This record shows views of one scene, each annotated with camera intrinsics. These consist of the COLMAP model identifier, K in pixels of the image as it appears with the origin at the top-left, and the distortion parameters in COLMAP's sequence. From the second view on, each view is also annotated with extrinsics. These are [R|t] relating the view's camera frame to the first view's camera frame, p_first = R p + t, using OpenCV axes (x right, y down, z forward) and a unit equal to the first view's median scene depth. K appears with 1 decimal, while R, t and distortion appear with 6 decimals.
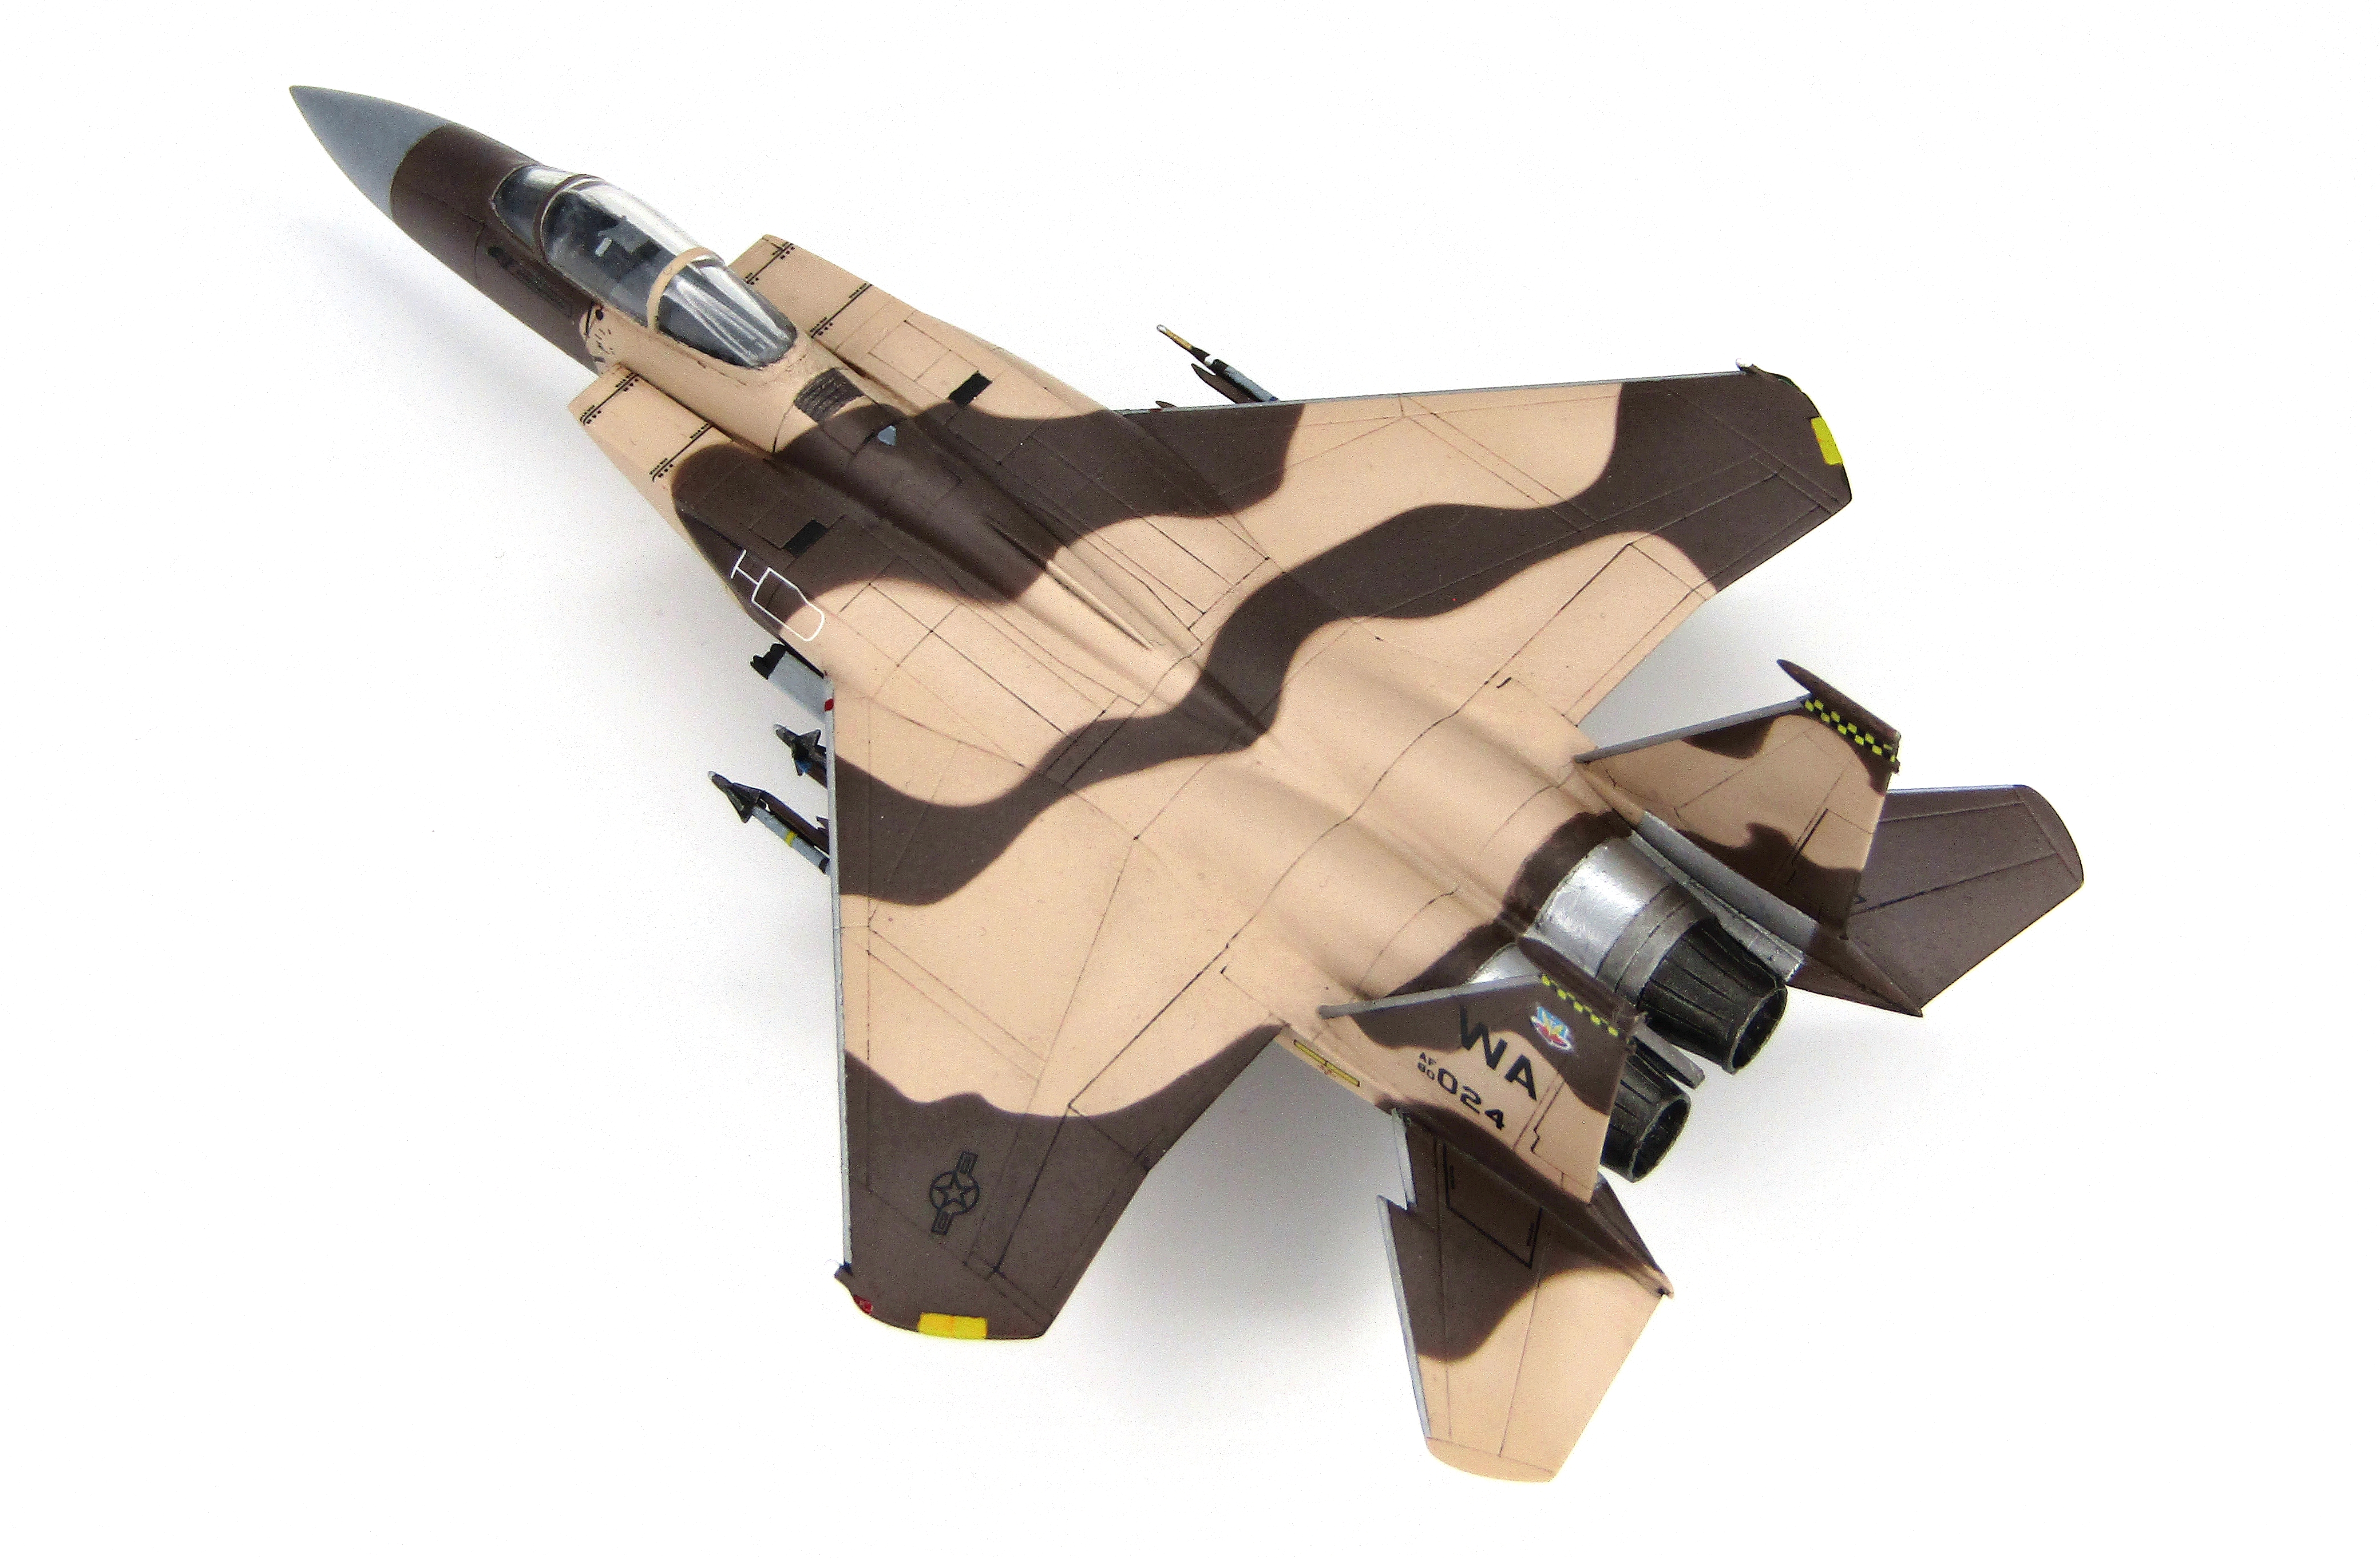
lens RADIAL K [[5064.2, 0, 1197.7], [0, 5064.2, 762.4], [0, 0, 1]] dist [-0.071004, 0.000000]
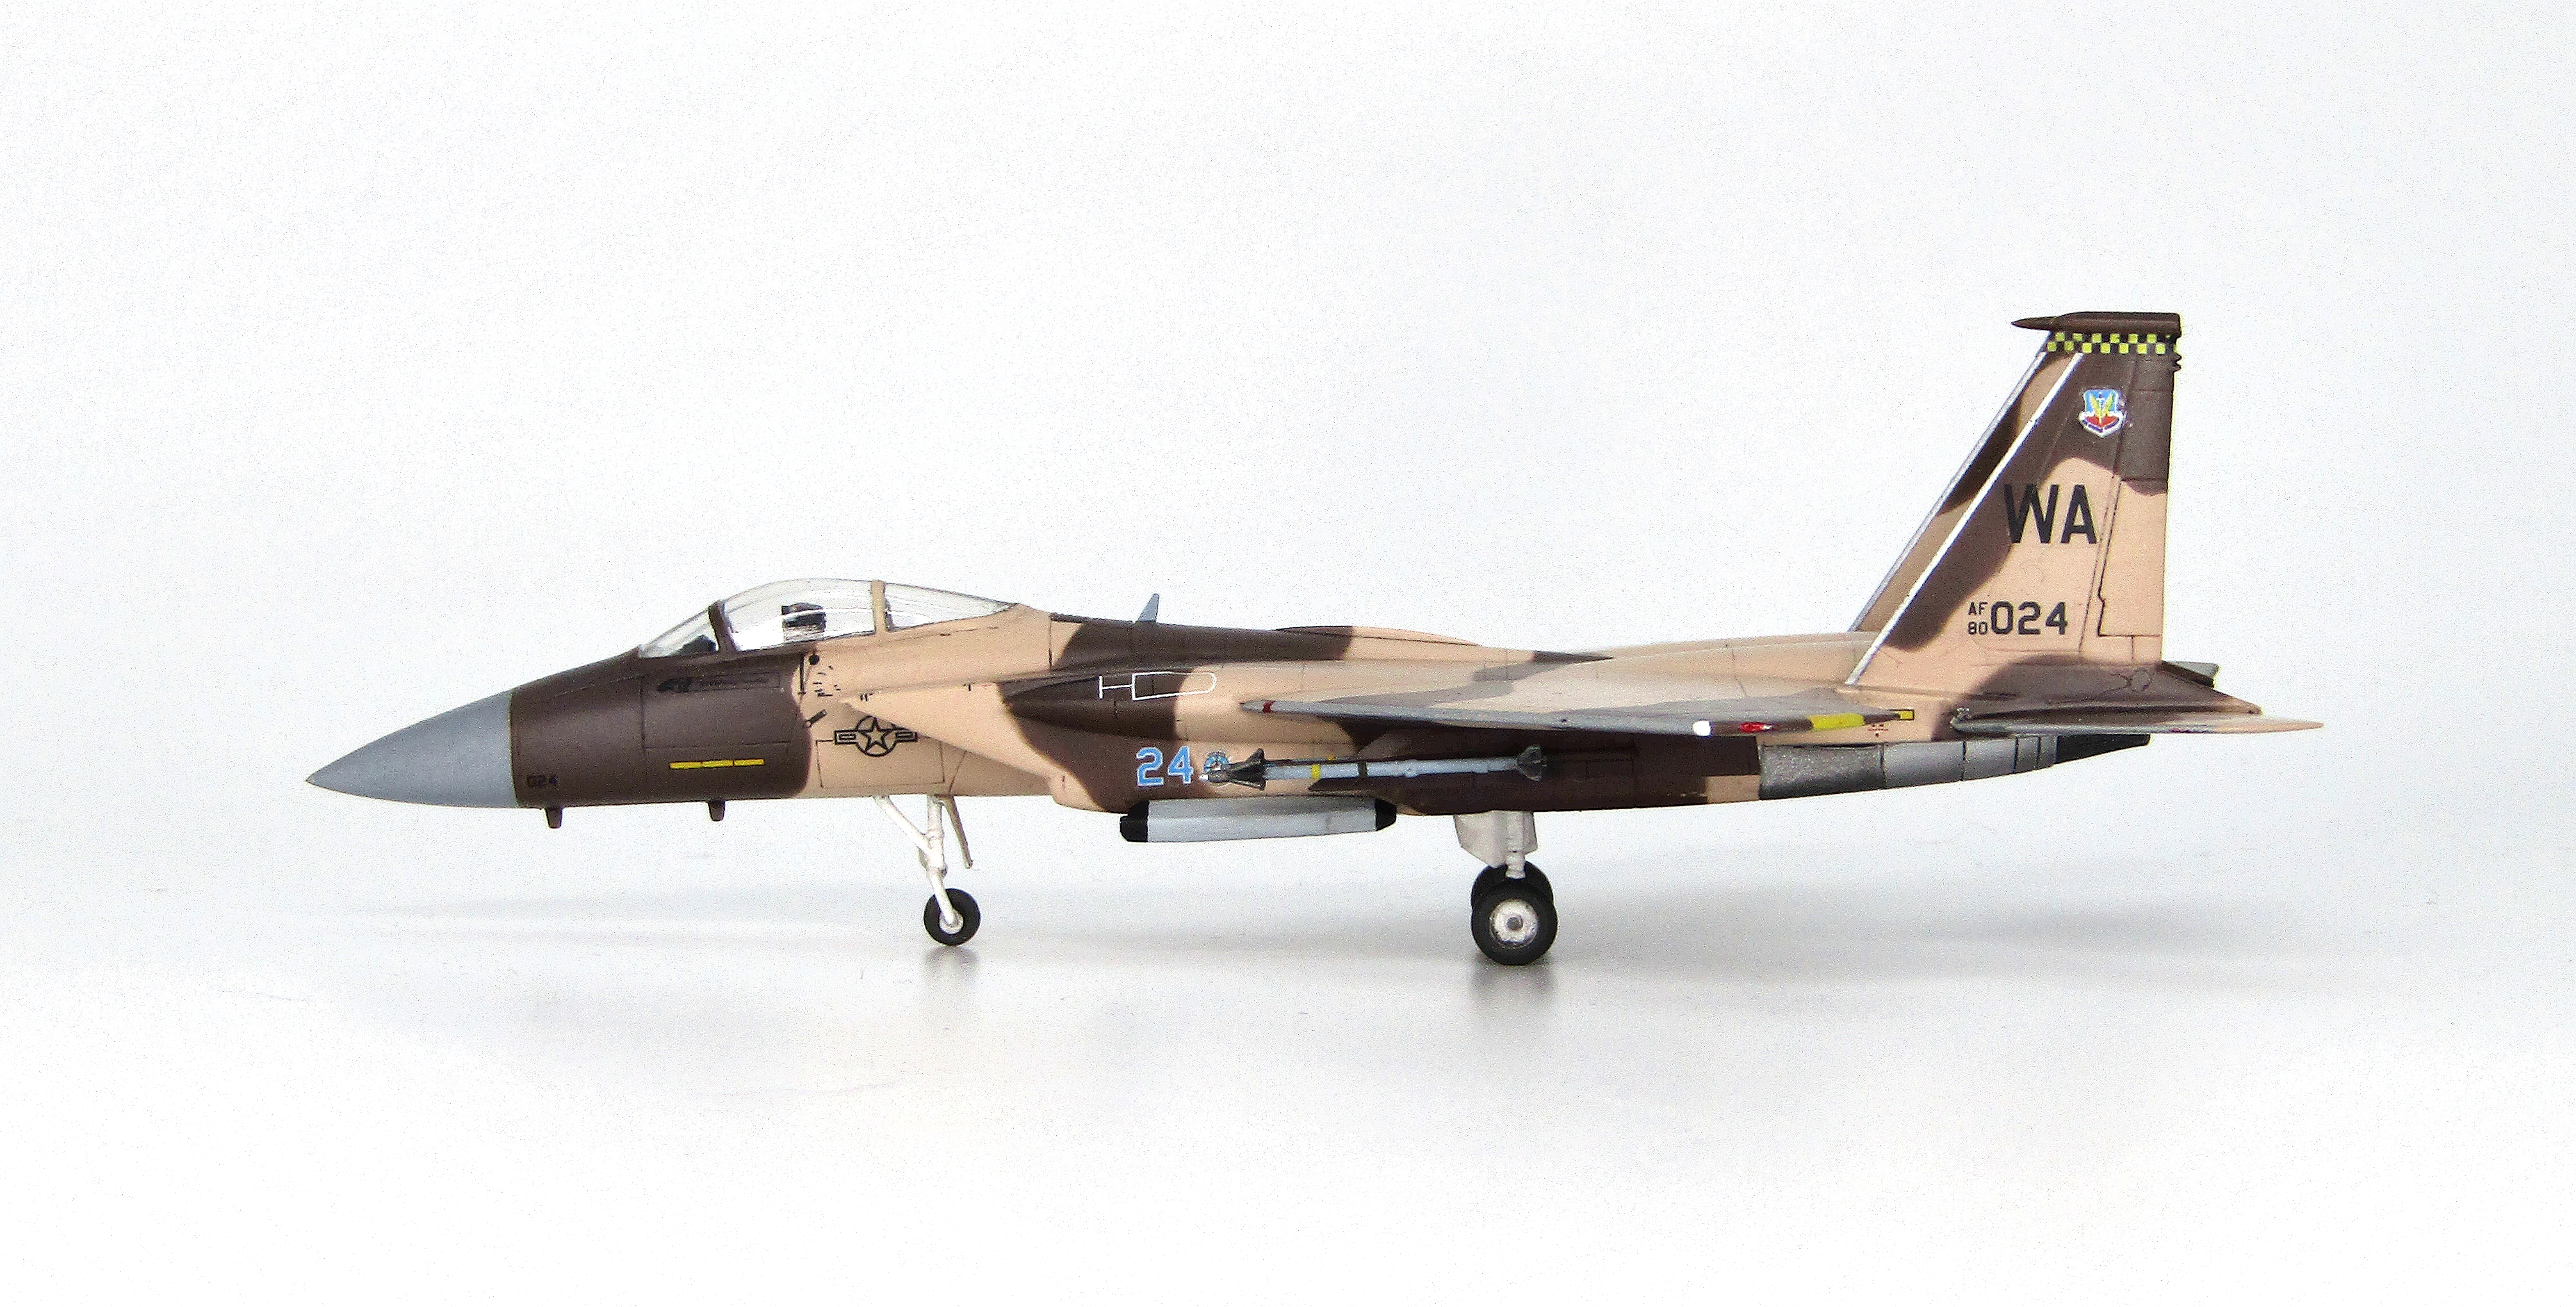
lens RADIAL K [[6018.5, 0, 1286.2], [0, 6018.5, 647.1], [0, 0, 1]] dist [0.112219, 0.000000]
pose [[0.773911, -0.043826, 0.631776, -0.882720], [0.540654, 0.565213, -0.623079, 0.783098], [-0.329781, 0.823780, 0.461119, 0.432069]]
